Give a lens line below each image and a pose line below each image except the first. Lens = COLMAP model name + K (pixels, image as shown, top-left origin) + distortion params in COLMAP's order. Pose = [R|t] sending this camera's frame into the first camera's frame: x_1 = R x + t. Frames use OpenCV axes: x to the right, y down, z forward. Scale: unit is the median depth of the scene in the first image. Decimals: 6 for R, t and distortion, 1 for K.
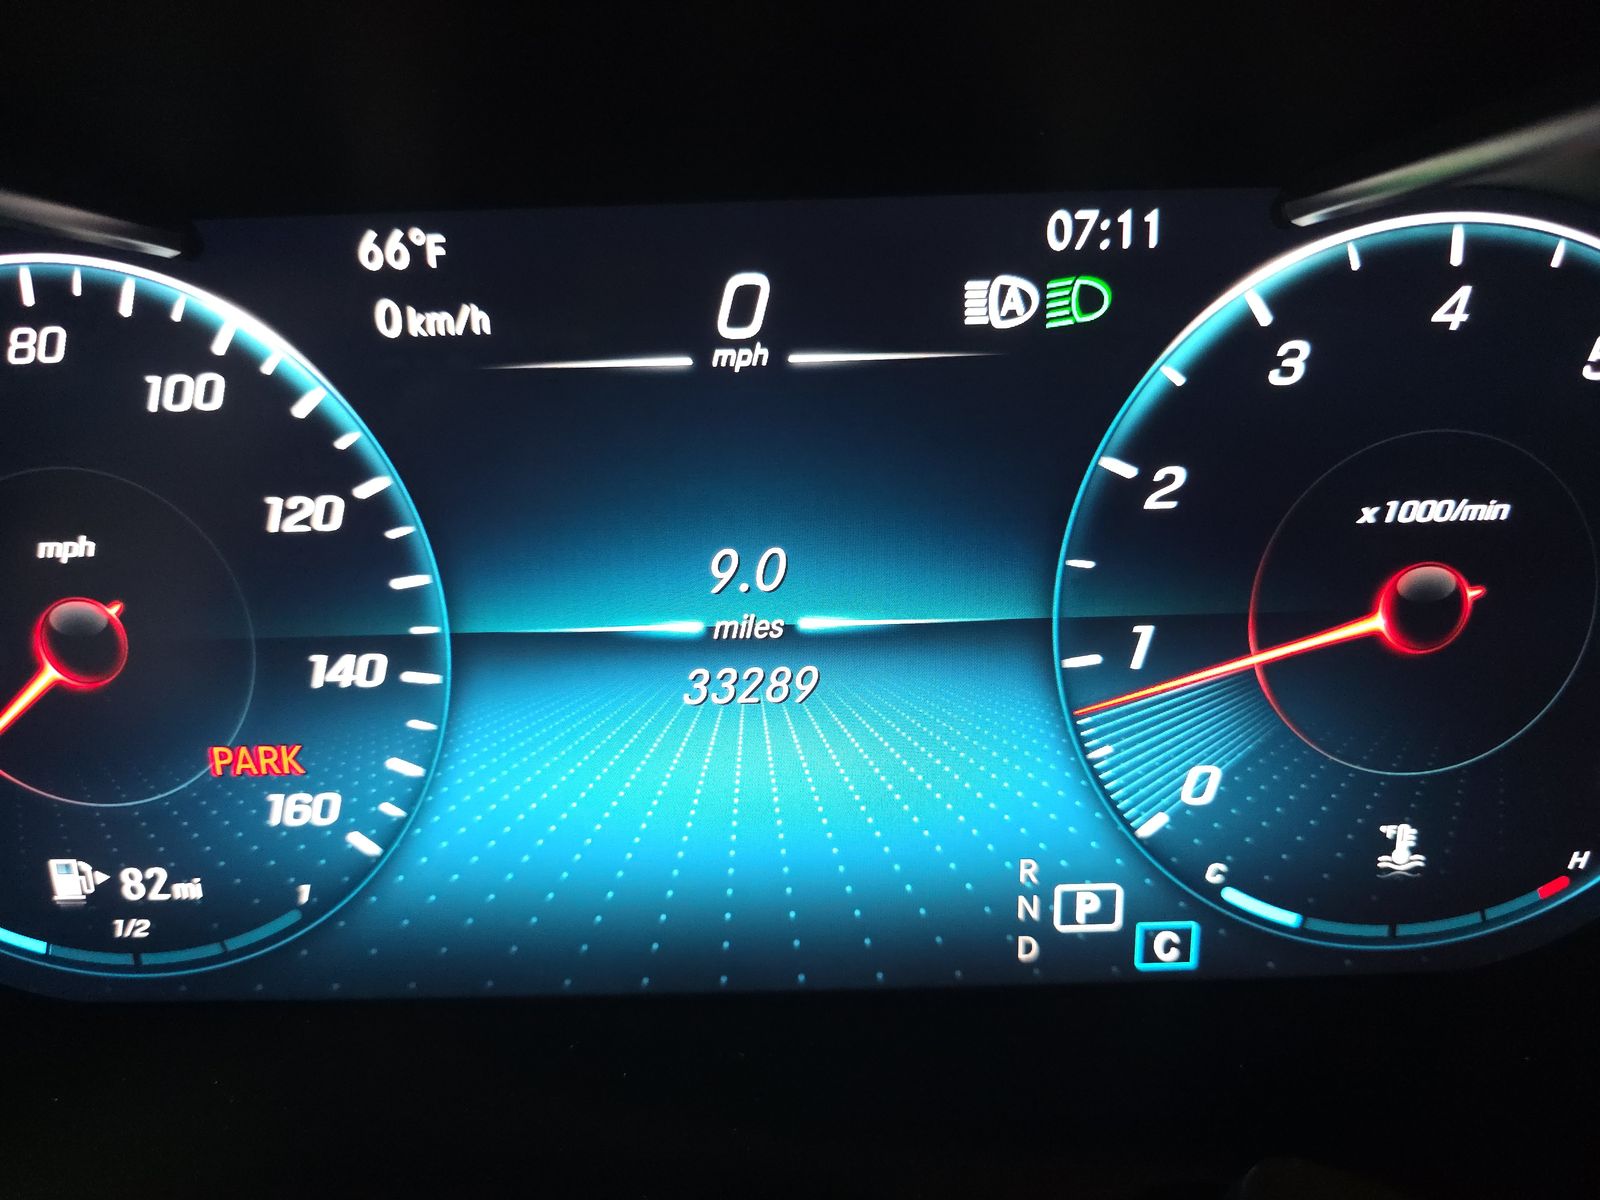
lens RADIAL K [[1063.4, 0, 800.0], [0, 1063.4, 600.0], [0, 0, 1]] dist [-0.006264, -0.028098]
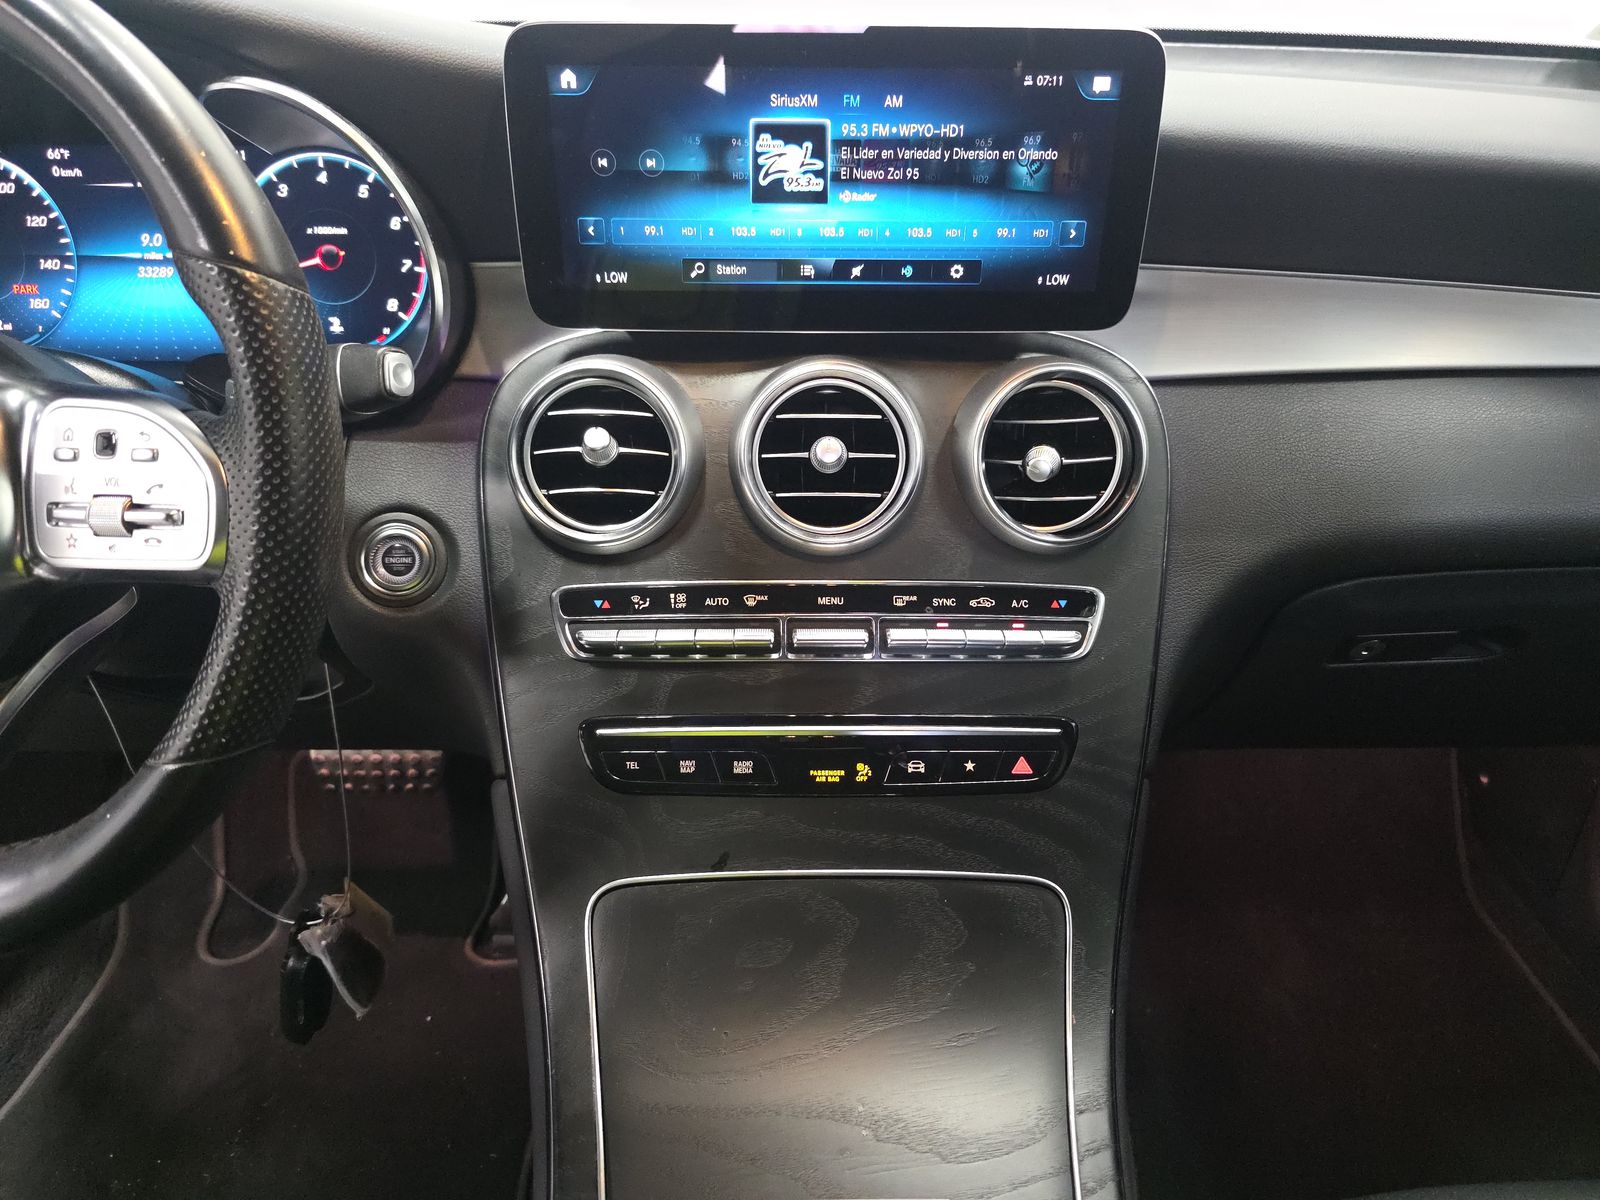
lens RADIAL K [[1105.1, 0, 800.0], [0, 1105.1, 600.0], [0, 0, 1]] dist [0.035073, -0.028526]
pose [[0.999568, 0.026457, 0.012768, 2.355431], [-0.026946, 0.998844, 0.039819, 1.083549], [-0.011700, -0.040146, 0.999125, -3.240702]]
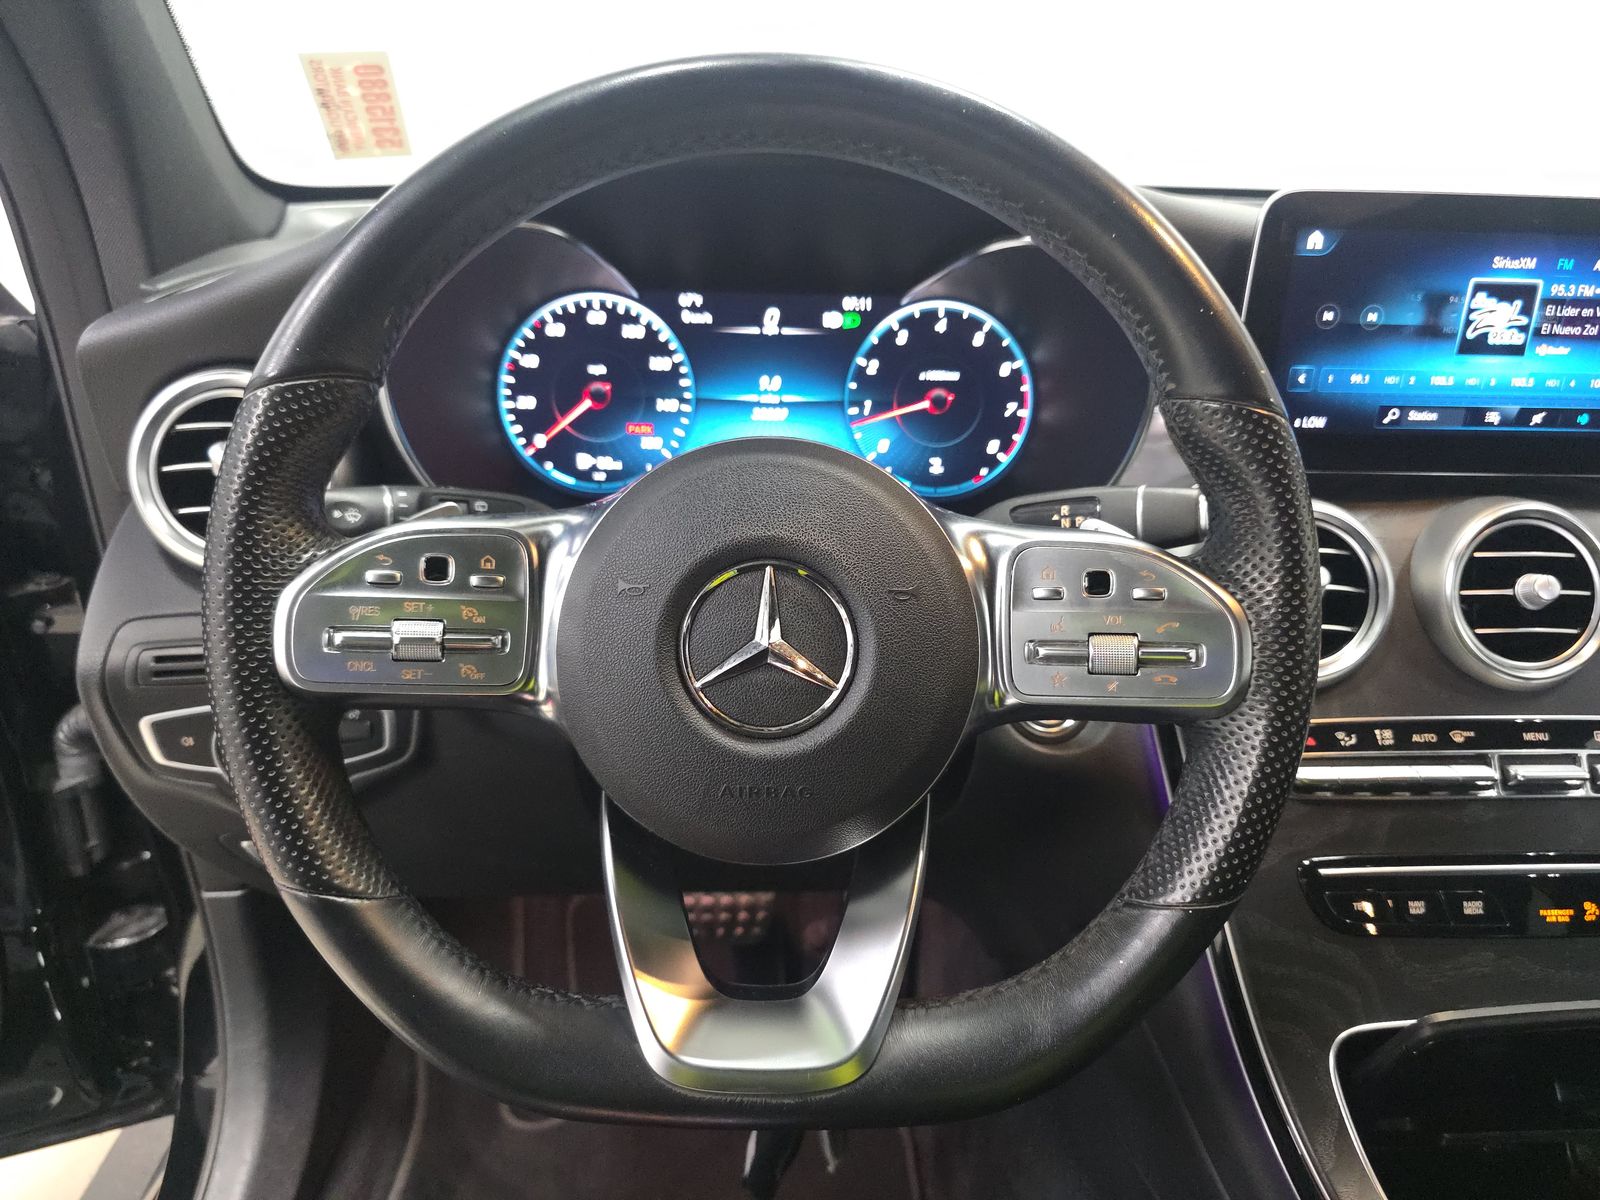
lens RADIAL K [[1105.1, 0, 800.0], [0, 1105.1, 600.0], [0, 0, 1]] dist [0.035073, -0.028526]
pose [[0.996953, 0.029589, 0.072176, -0.214471], [-0.023703, 0.996425, -0.081095, 1.135481], [-0.074317, 0.079137, 0.994090, -3.131973]]
